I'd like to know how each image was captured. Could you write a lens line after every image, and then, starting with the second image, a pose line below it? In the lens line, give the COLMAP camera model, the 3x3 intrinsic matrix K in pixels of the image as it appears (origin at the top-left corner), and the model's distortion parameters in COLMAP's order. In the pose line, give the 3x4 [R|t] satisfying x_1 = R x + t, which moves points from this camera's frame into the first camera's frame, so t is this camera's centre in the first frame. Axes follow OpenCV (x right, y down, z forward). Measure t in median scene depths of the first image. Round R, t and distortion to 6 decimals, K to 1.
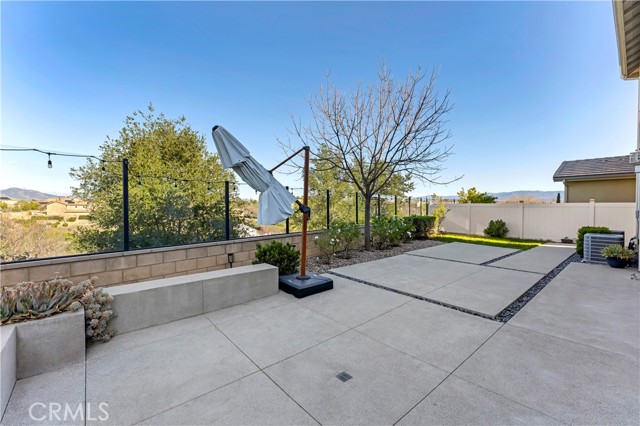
lens RADIAL K [[270.4, 0, 316.4], [0, 270.4, 212.1], [0, 0, 1]] dist [-0.000095, -0.000992]
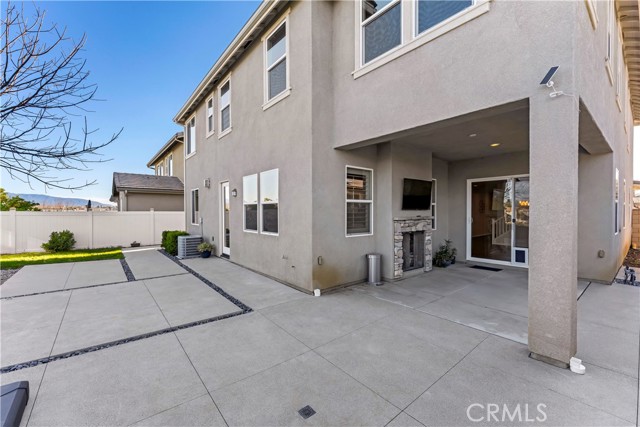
lens RADIAL K [[270.4, 0, 313.5], [0, 270.4, 213.1], [0, 0, 1]] dist [-0.000095, -0.000992]
pose [[0.024760, -0.009961, 0.999644, -0.243443], [0.020735, 0.999740, 0.009449, -0.027289], [-0.999478, 0.020494, 0.024960, 0.274043]]
